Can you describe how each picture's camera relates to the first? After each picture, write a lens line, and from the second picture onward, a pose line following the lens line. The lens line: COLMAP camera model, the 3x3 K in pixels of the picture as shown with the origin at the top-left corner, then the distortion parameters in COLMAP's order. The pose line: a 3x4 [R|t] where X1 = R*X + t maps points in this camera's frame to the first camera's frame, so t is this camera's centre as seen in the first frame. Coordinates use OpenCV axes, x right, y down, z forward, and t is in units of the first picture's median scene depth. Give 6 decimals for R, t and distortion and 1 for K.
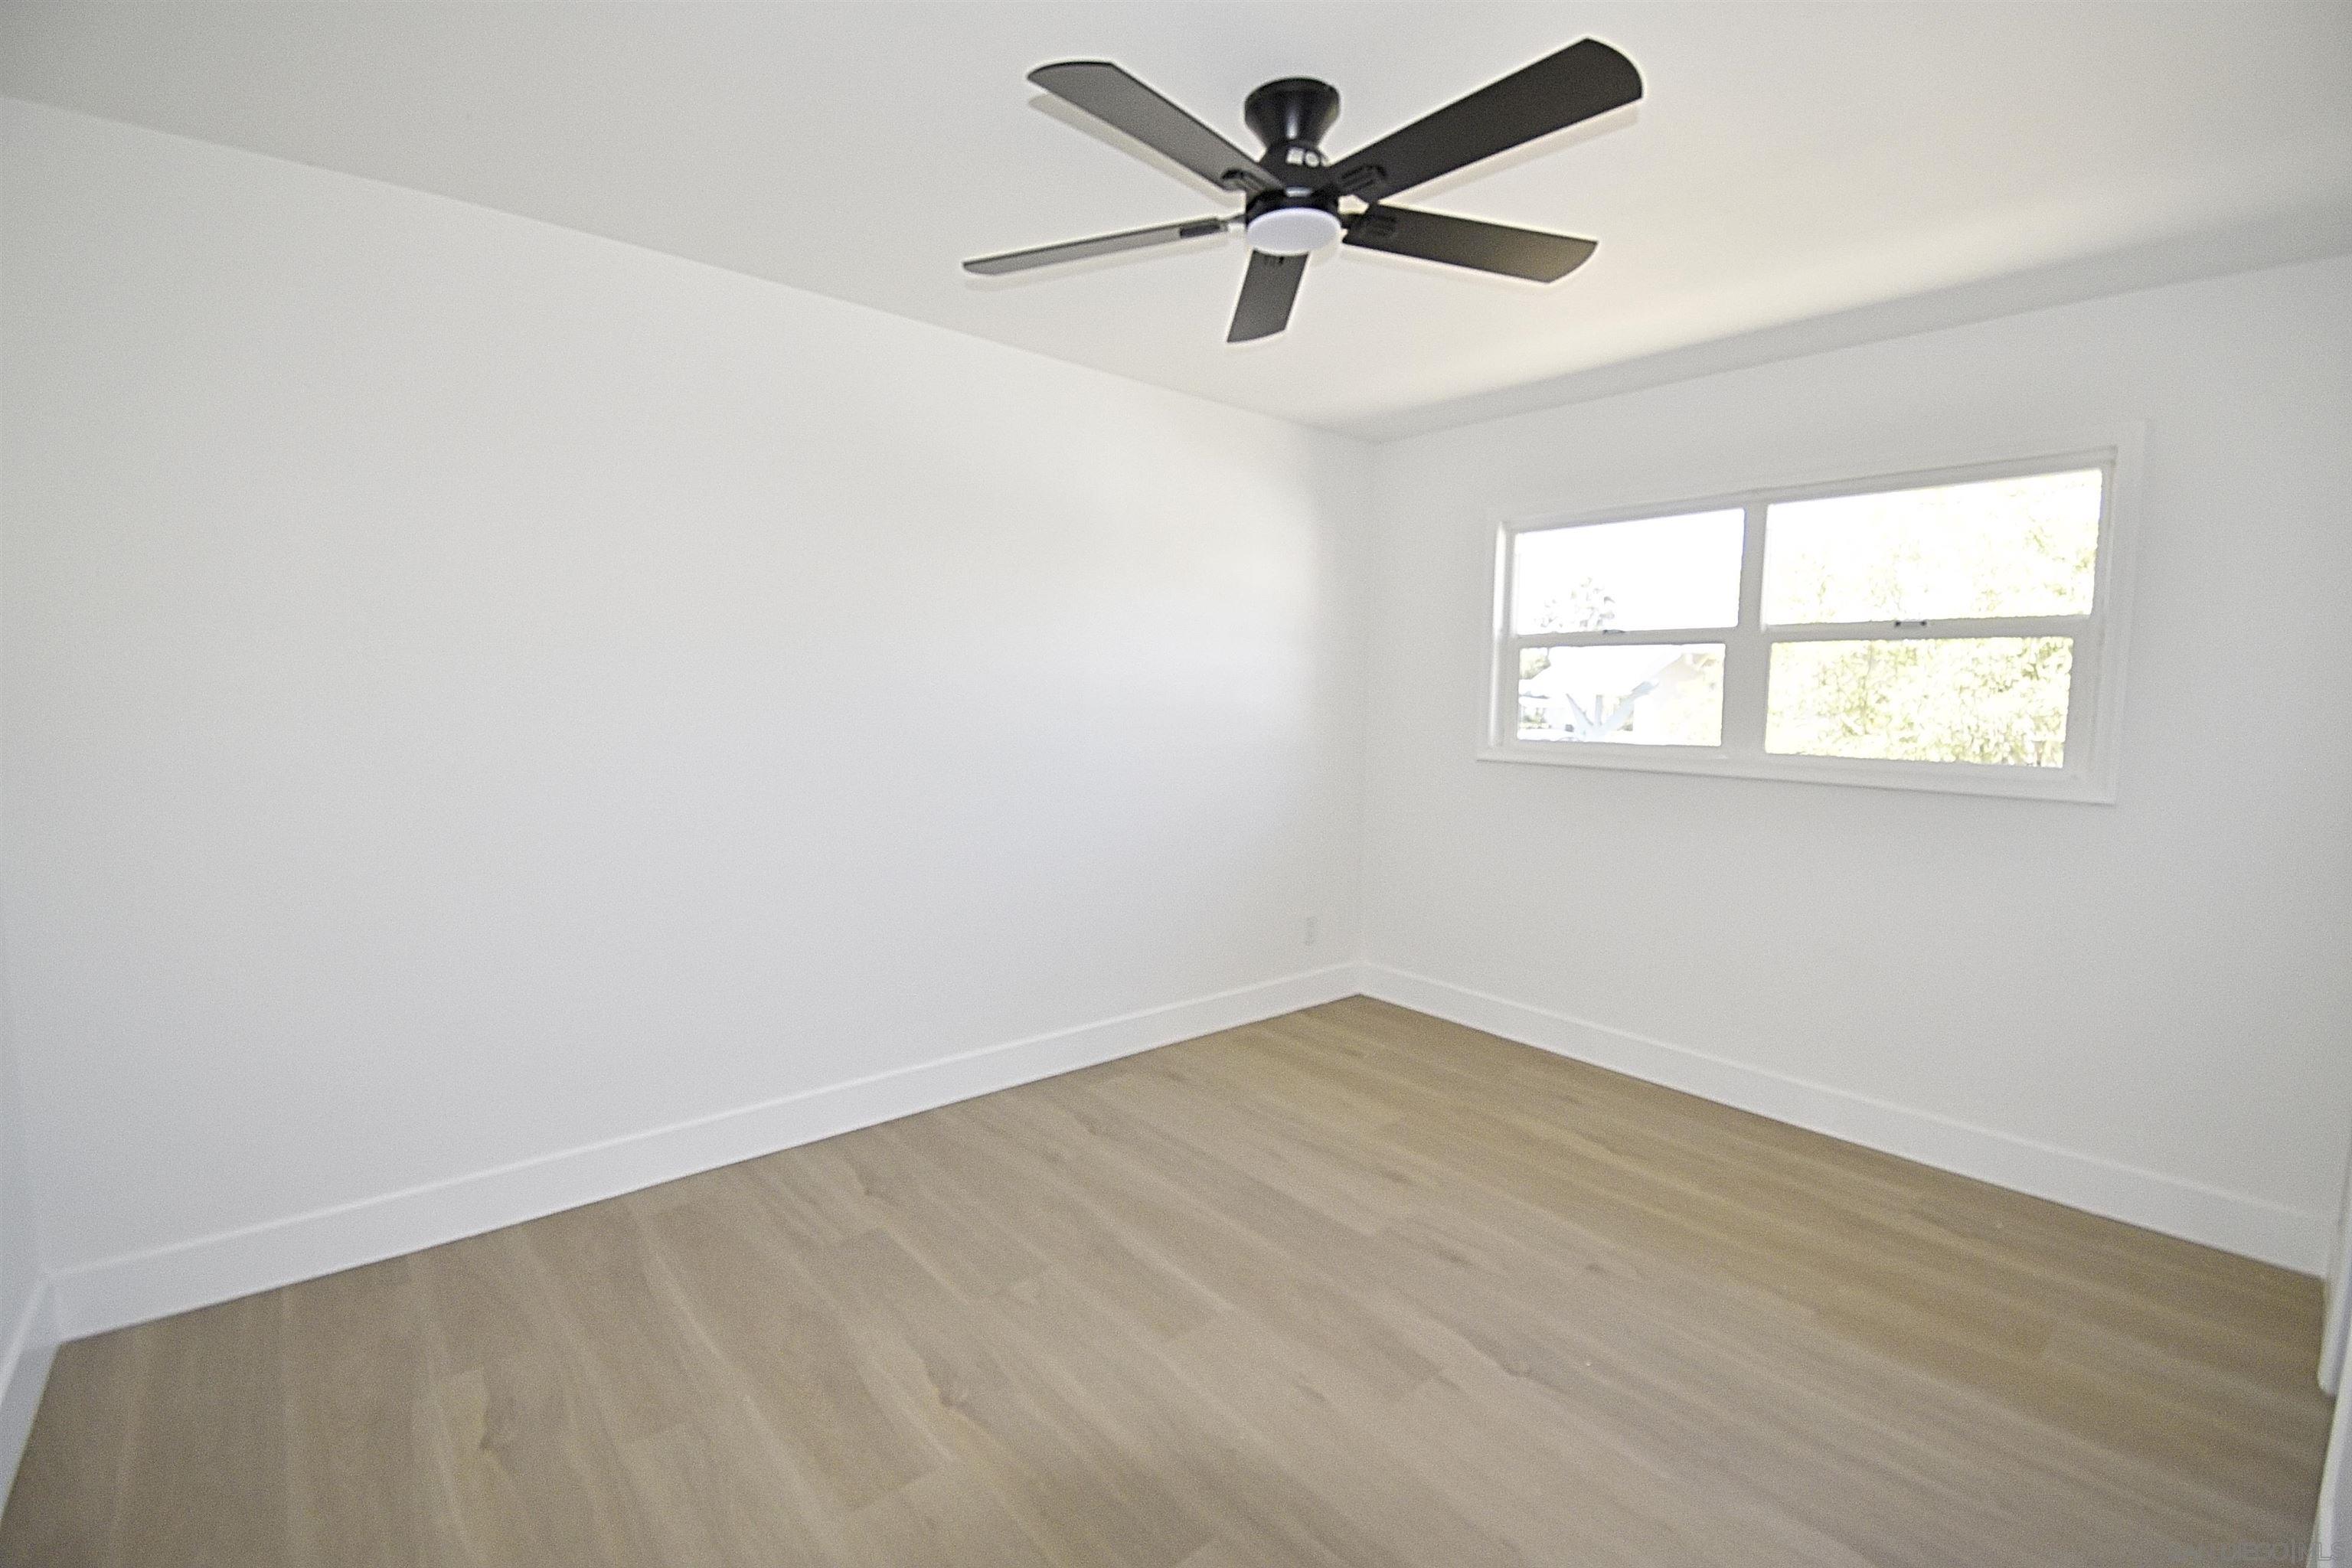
lens RADIAL K [[1028.5, 0, 1187.5], [0, 1028.5, 775.4], [0, 0, 1]] dist [0.021069, -0.023643]
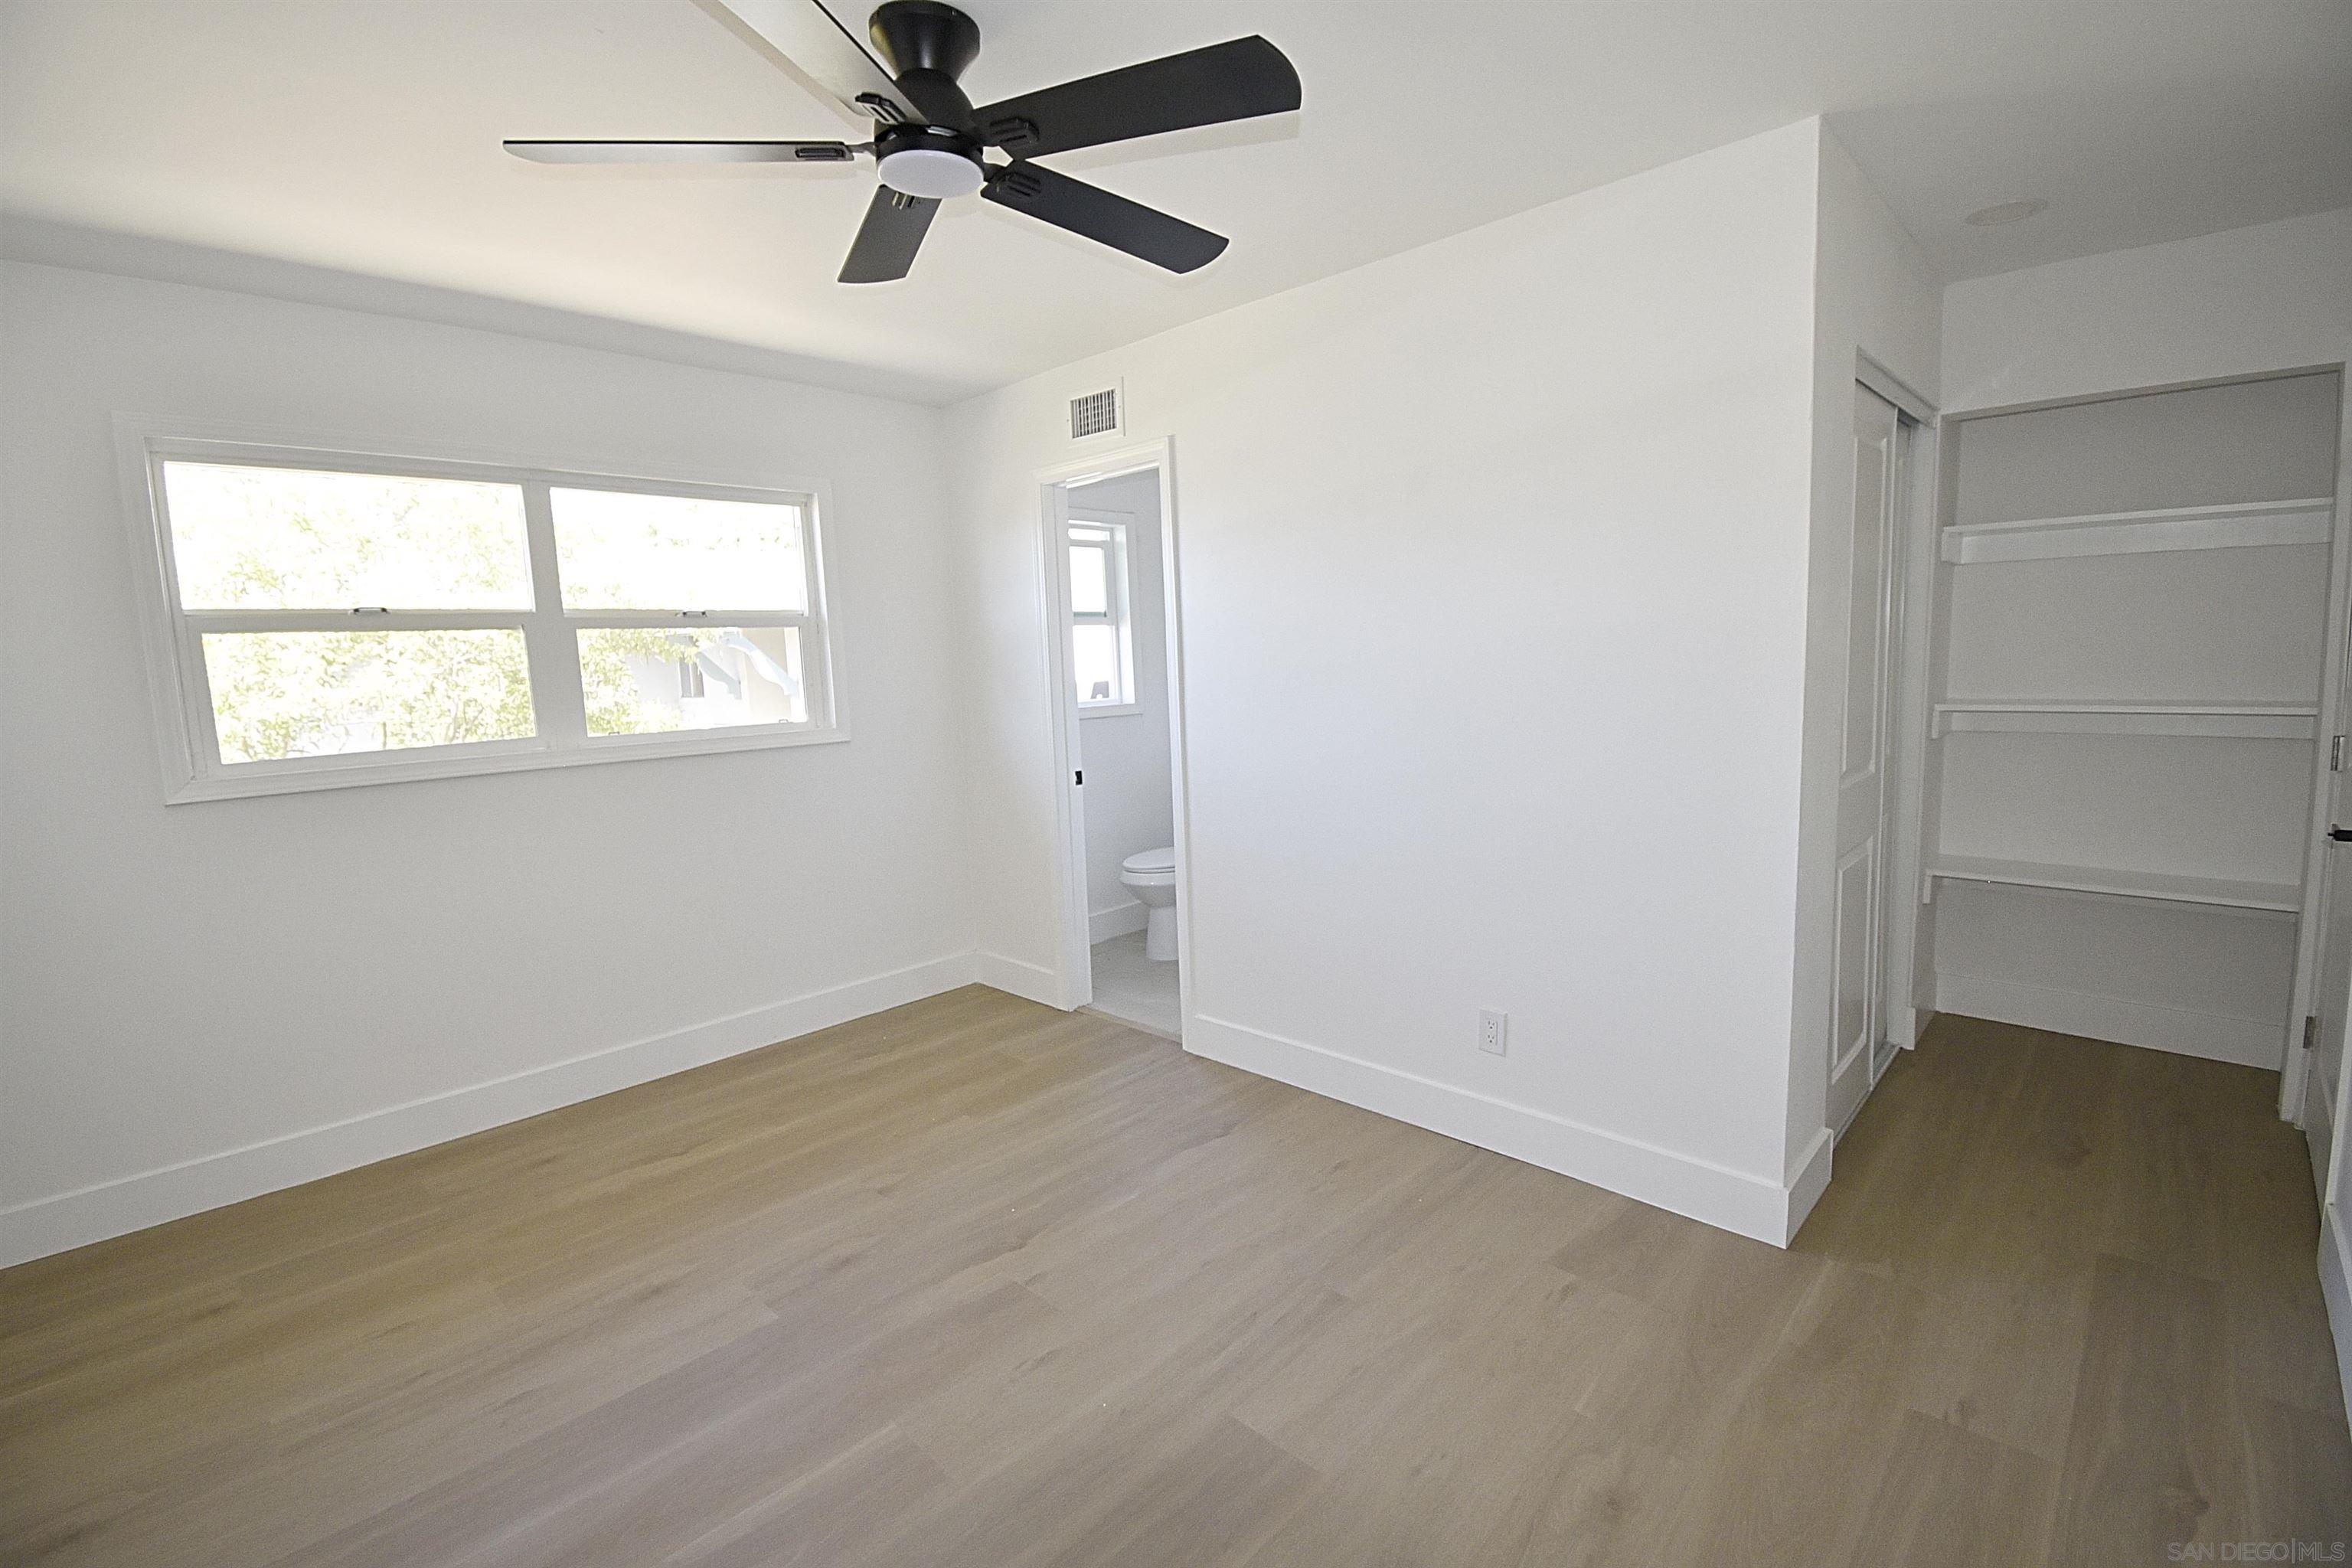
lens RADIAL K [[1028.5, 0, 1187.5], [0, 1028.5, 775.4], [0, 0, 1]] dist [0.021069, -0.023643]
pose [[-0.089431, -0.135472, 0.986737, -0.581504], [0.113543, 0.982861, 0.145230, -0.078836], [-0.989500, 0.125025, -0.072516, 0.596591]]
